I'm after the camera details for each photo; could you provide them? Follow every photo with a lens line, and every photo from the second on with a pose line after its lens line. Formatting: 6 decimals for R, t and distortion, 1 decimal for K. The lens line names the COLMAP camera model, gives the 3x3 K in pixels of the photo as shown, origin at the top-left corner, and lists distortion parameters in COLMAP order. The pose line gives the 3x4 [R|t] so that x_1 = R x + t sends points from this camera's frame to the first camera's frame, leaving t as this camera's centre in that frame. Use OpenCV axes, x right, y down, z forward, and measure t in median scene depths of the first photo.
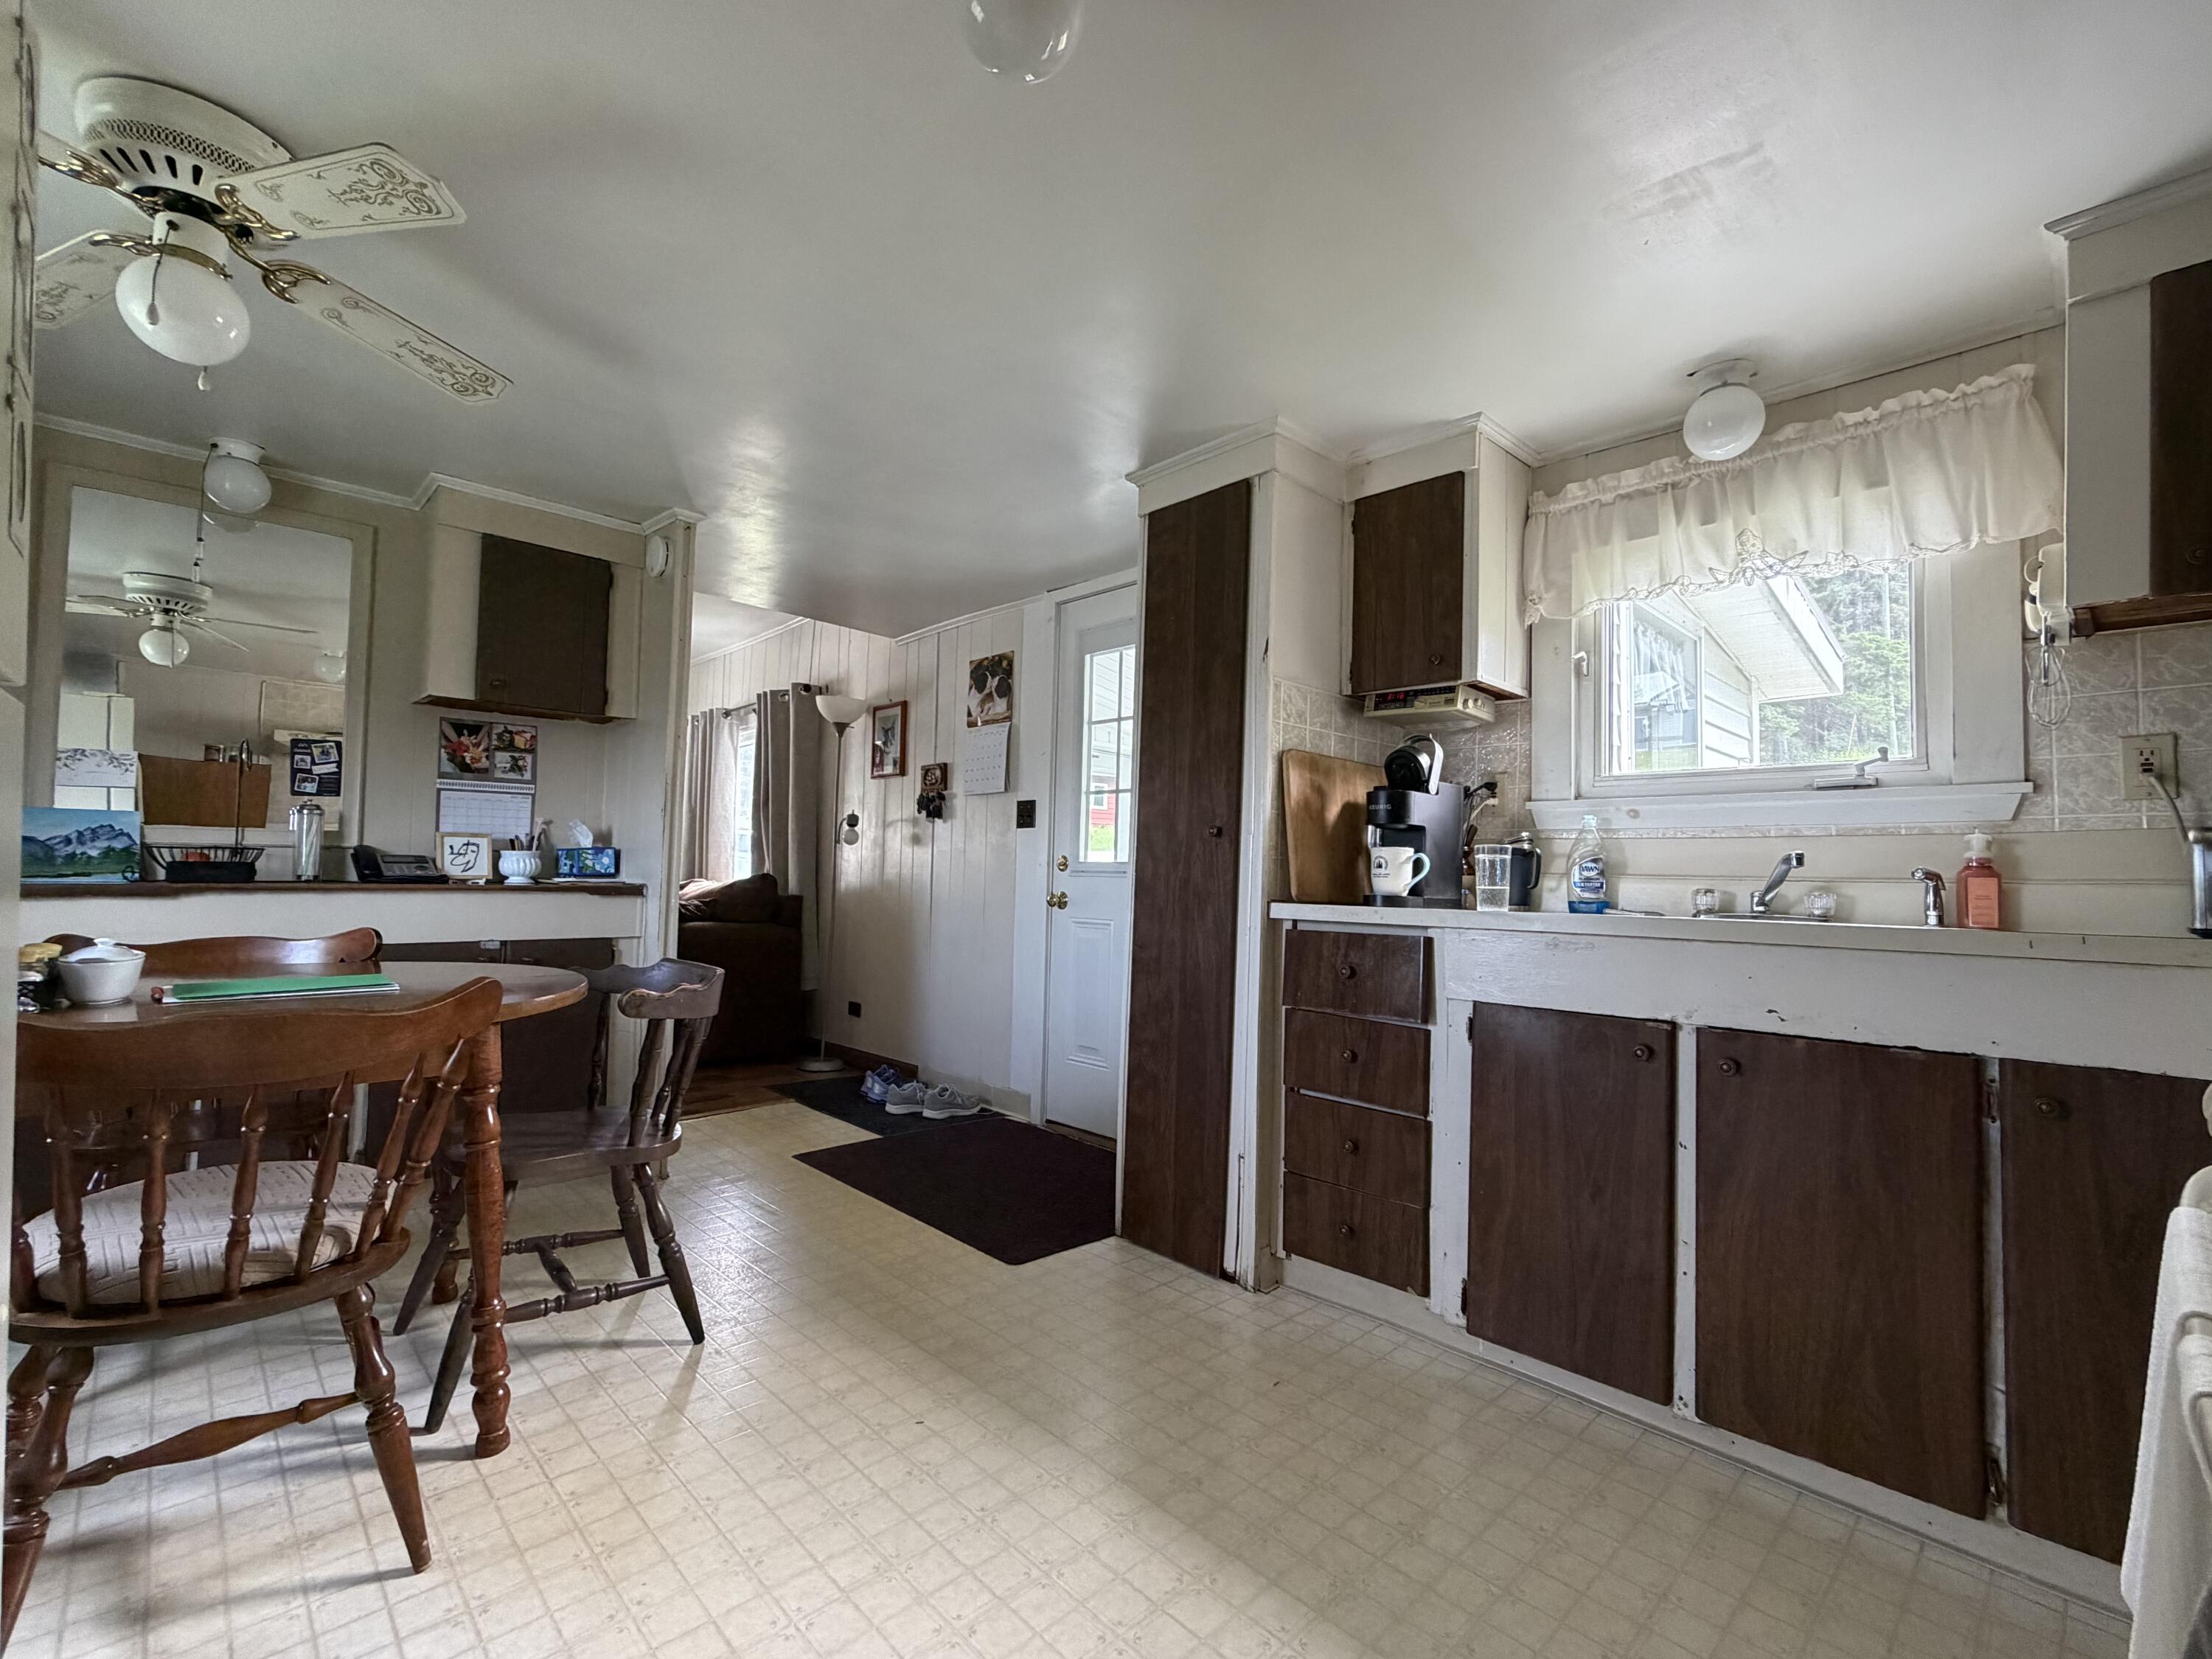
lens RADIAL K [[976.1, 0, 1107.6], [0, 976.1, 839.3], [0, 0, 1]] dist [-0.003482, -0.000774]
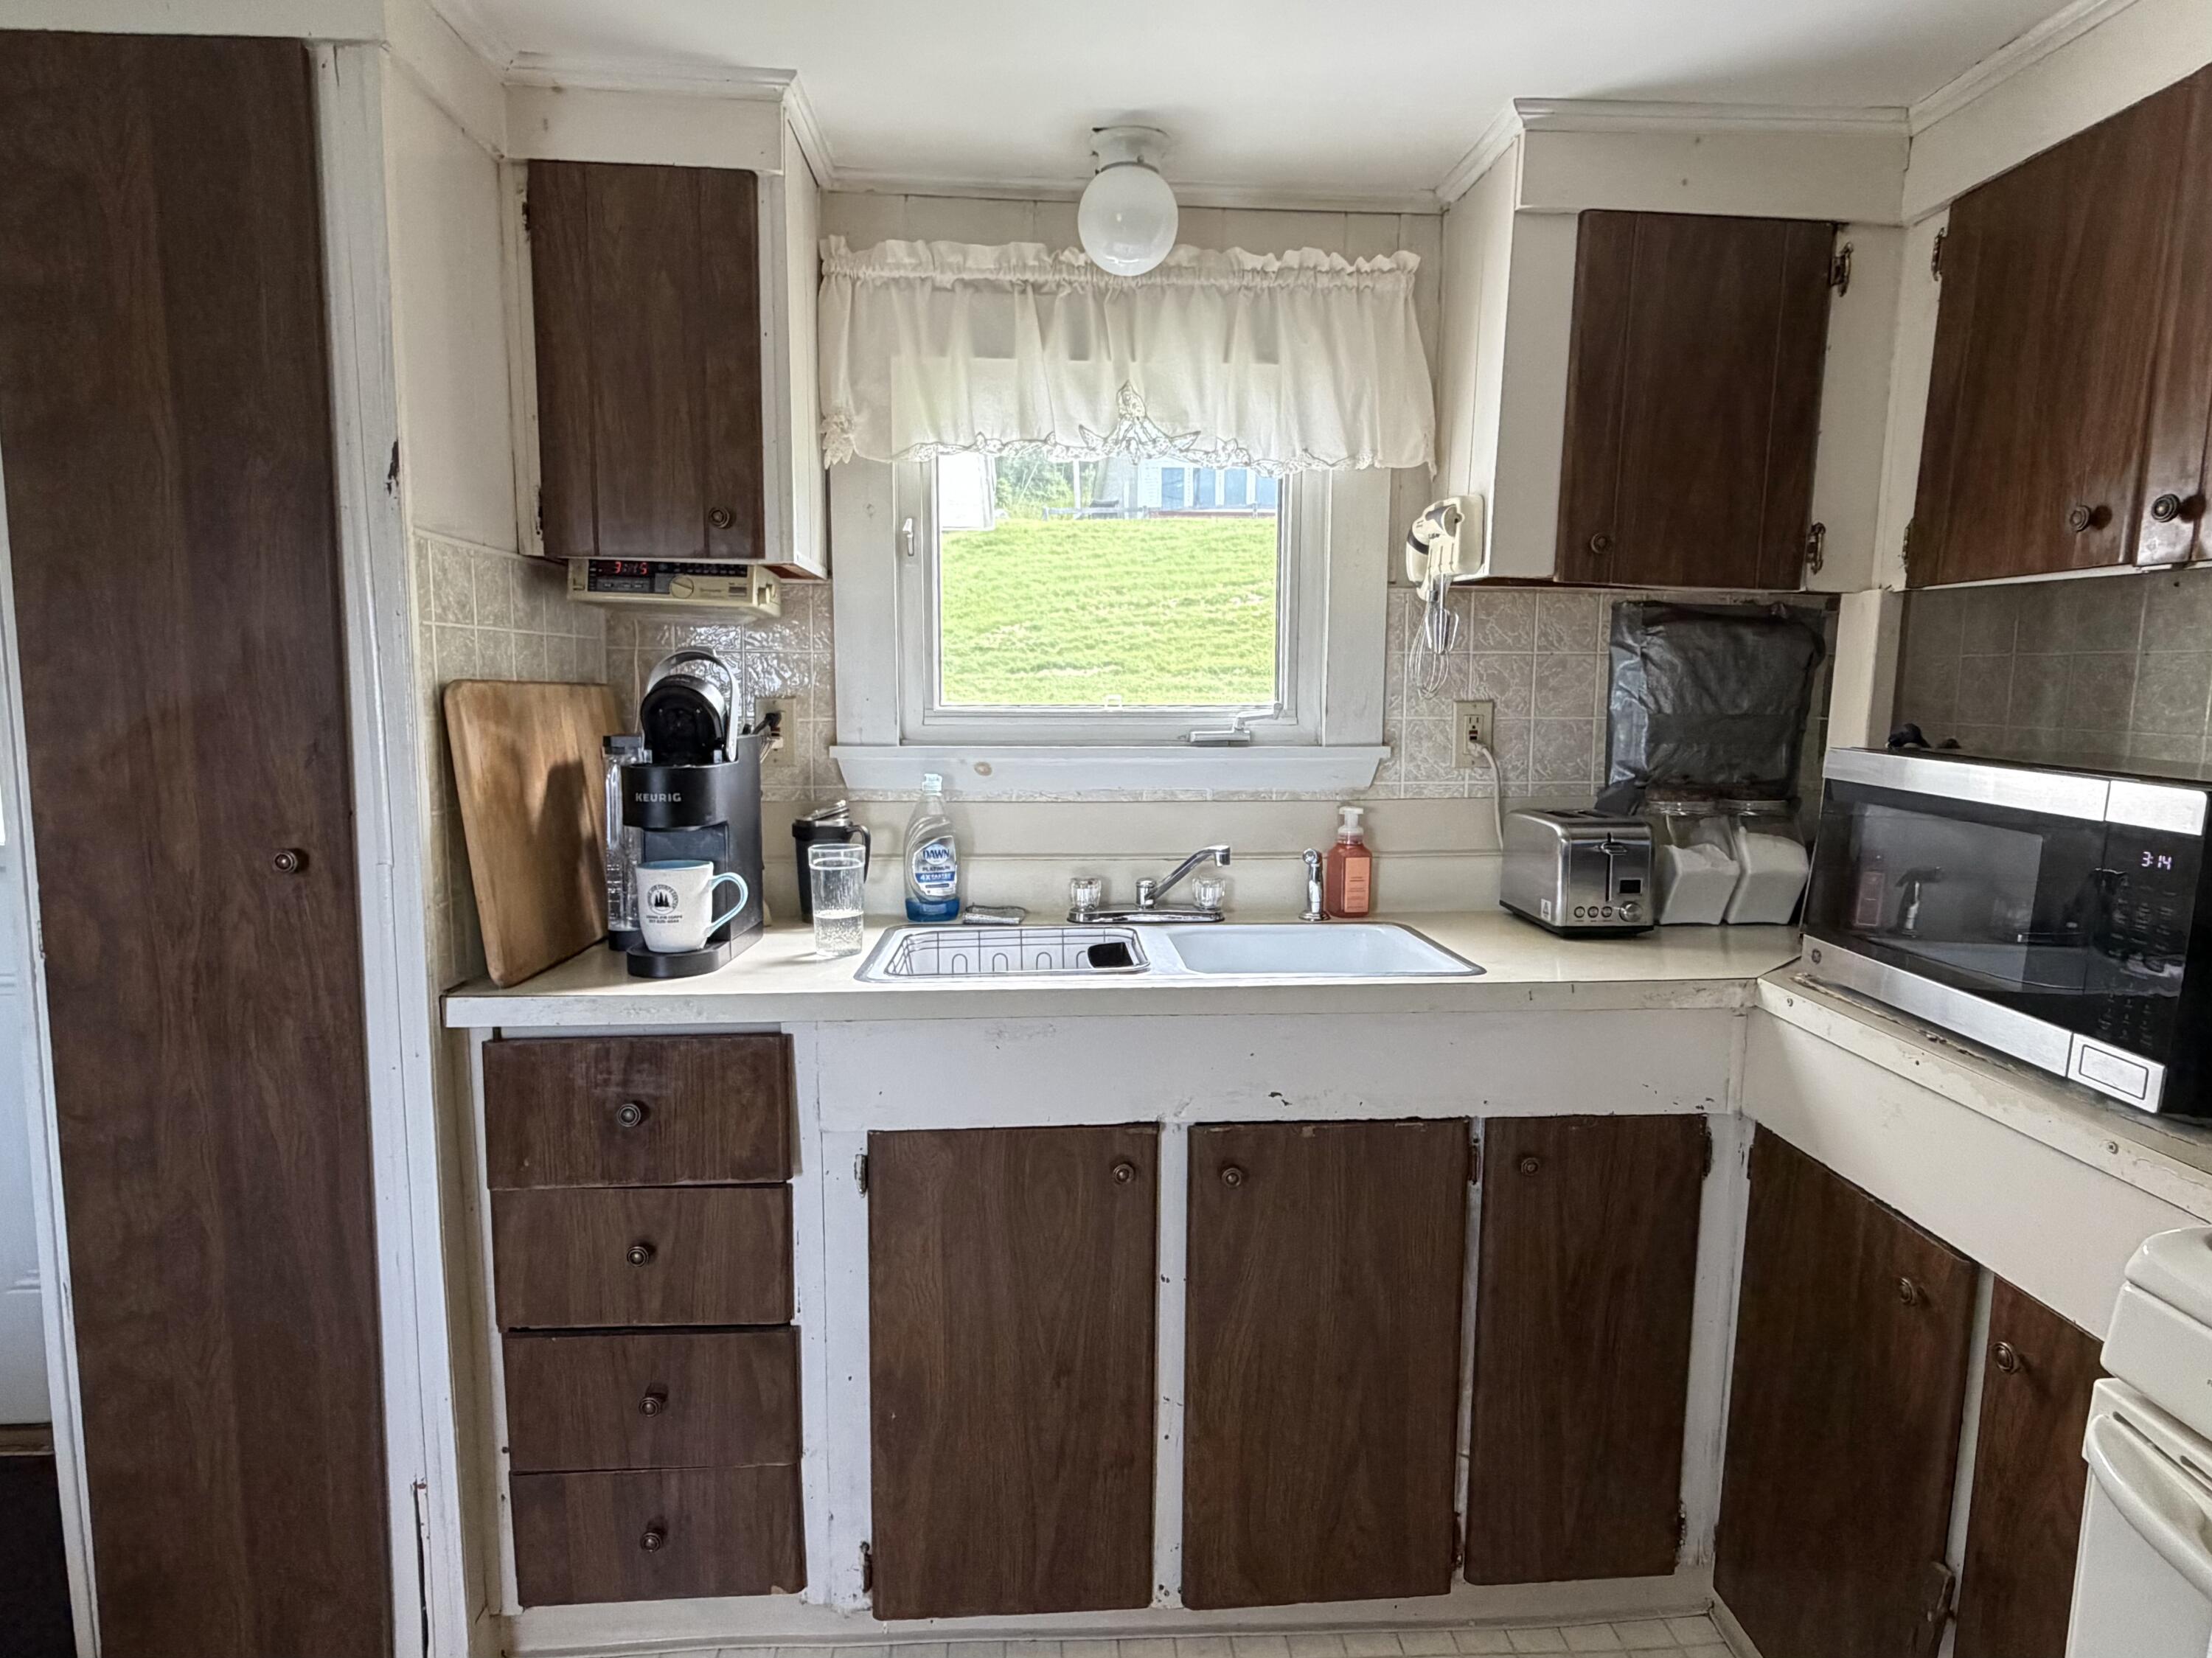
lens RADIAL K [[1237.0, 0, 1103.7], [0, 1237.0, 839.0], [0, 0, 1]] dist [-0.001327, -0.000418]
pose [[0.649432, -0.117311, 0.751316, -0.078243], [-0.021149, 0.984860, 0.172057, -0.129613], [-0.760125, -0.127629, 0.637119, 0.353947]]
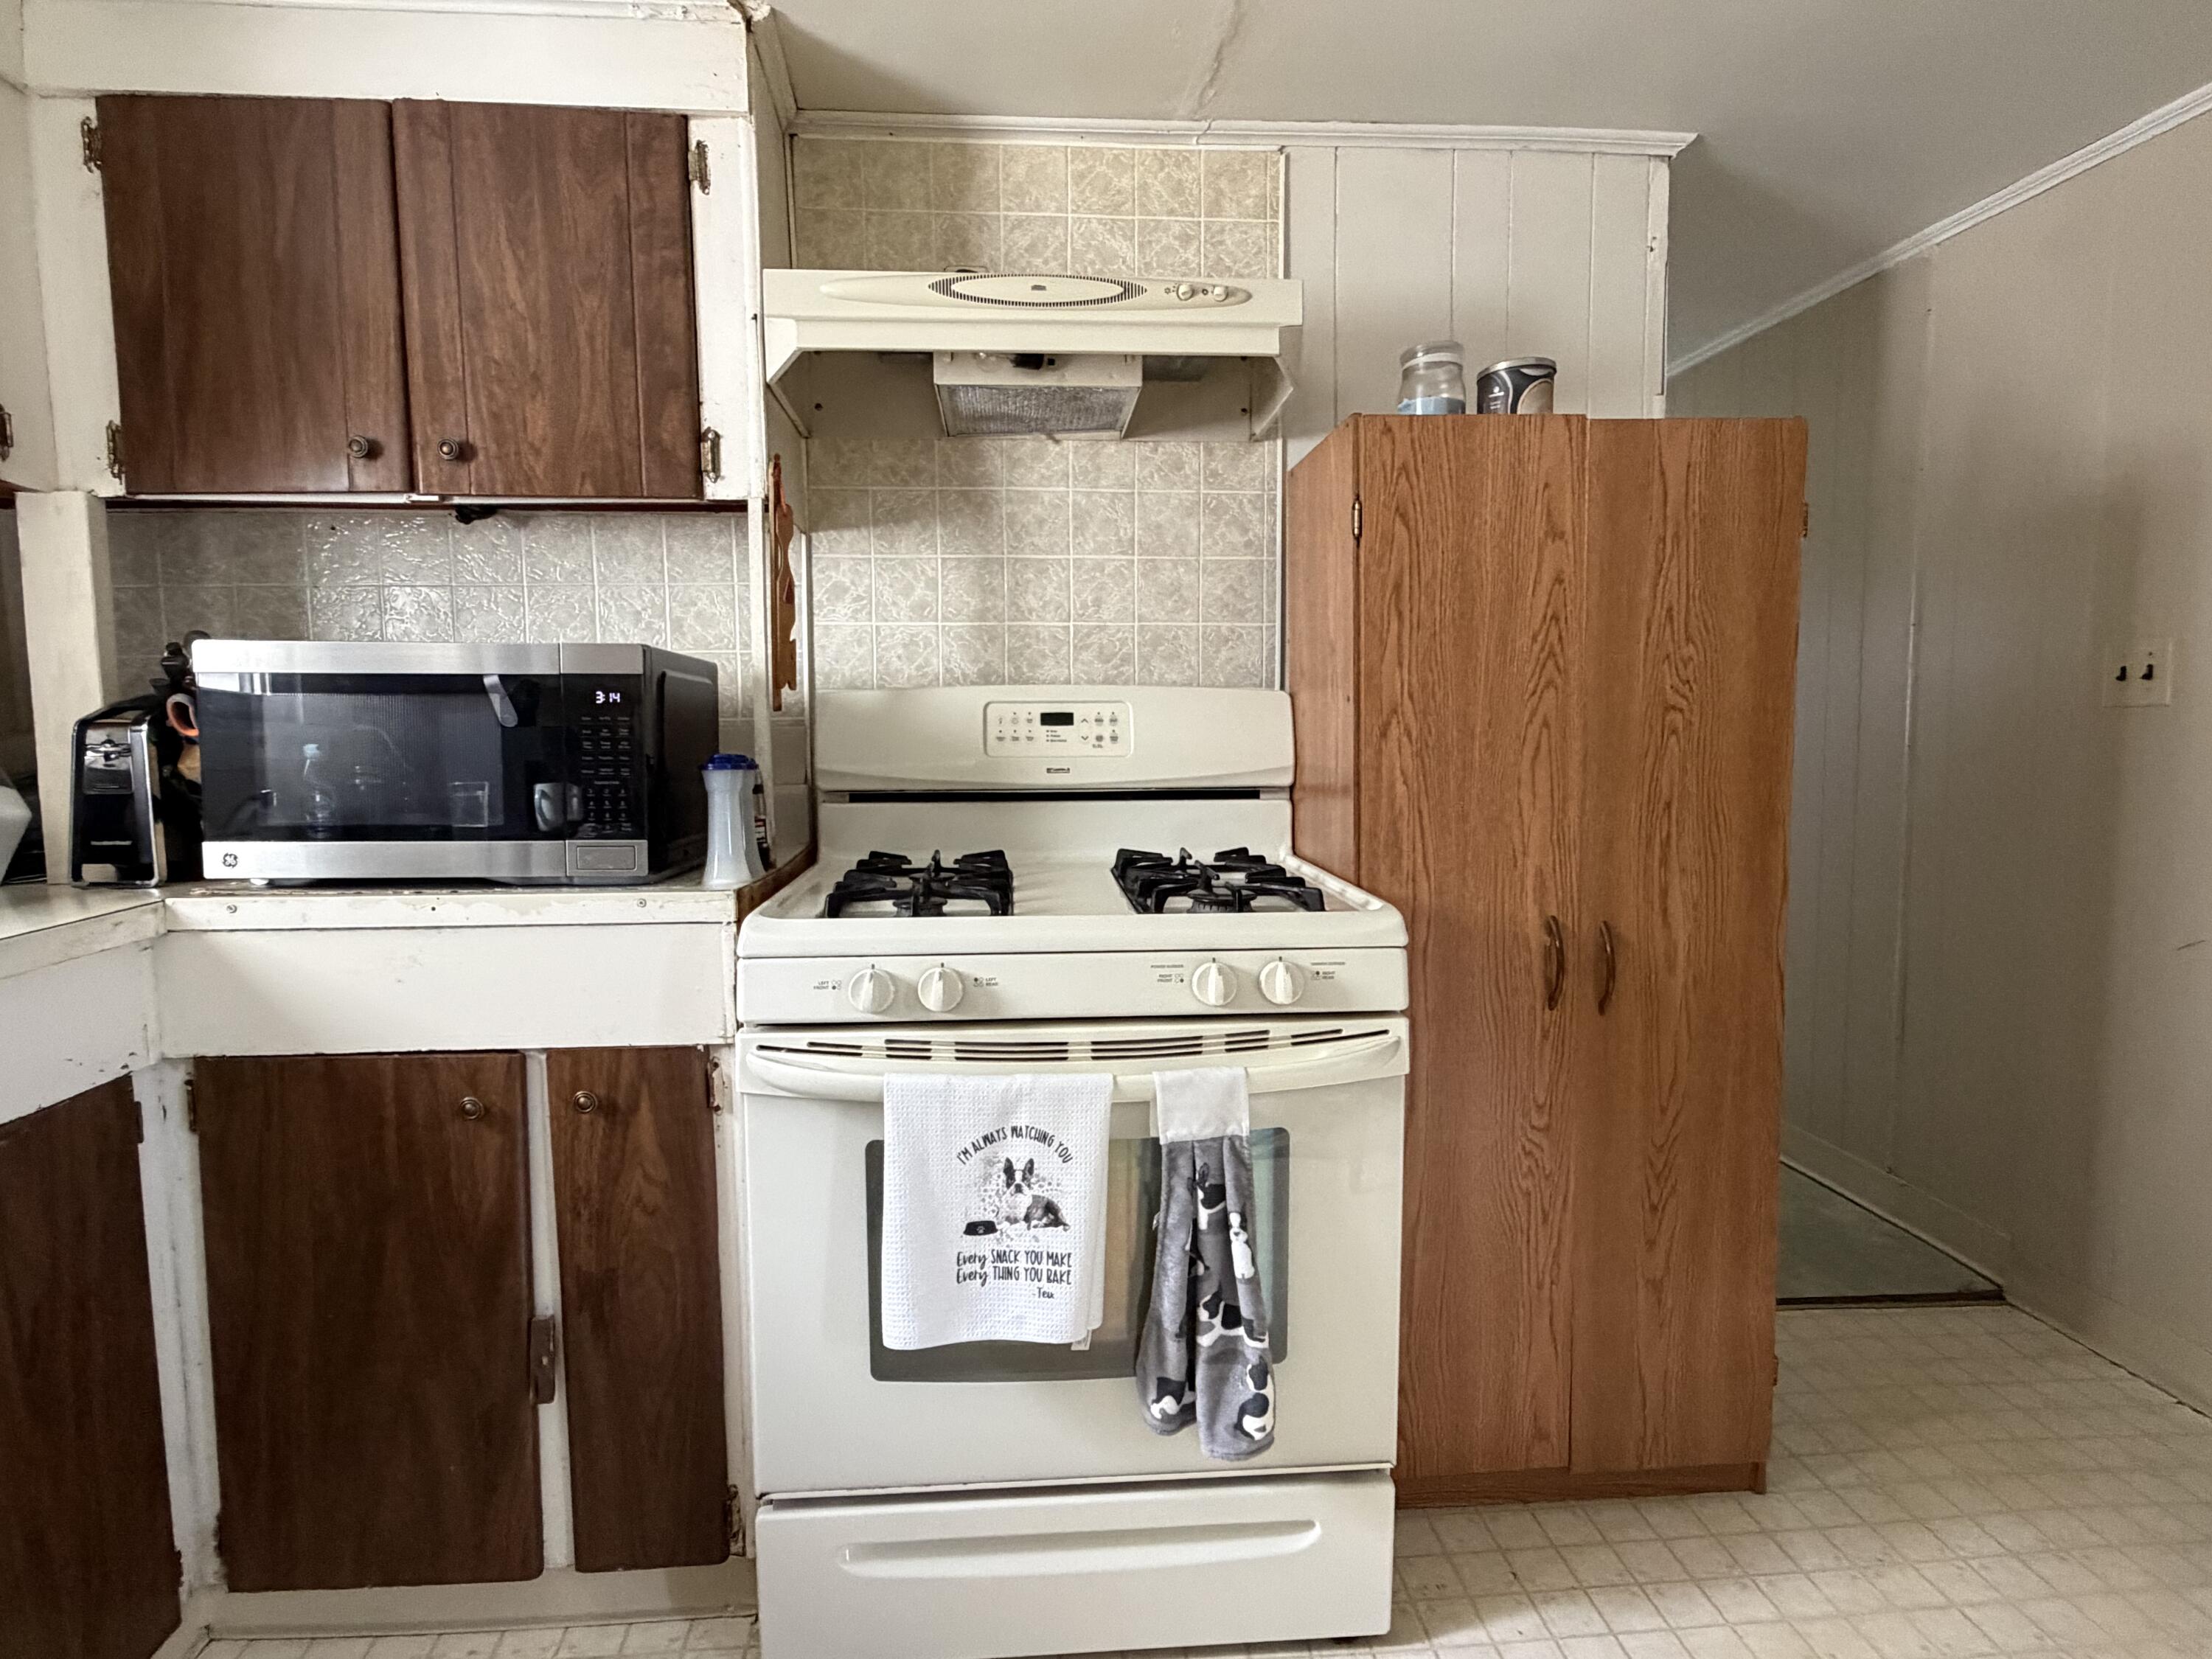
lens RADIAL K [[1182.5, 0, 1106.7], [0, 1182.5, 823.8], [0, 0, 1]] dist [-0.000428, 0.000907]
pose [[-0.778780, -0.072117, 0.623138, -0.061963], [-0.029294, 0.996467, 0.078712, -0.040830], [-0.626613, 0.043046, -0.778141, 0.666402]]
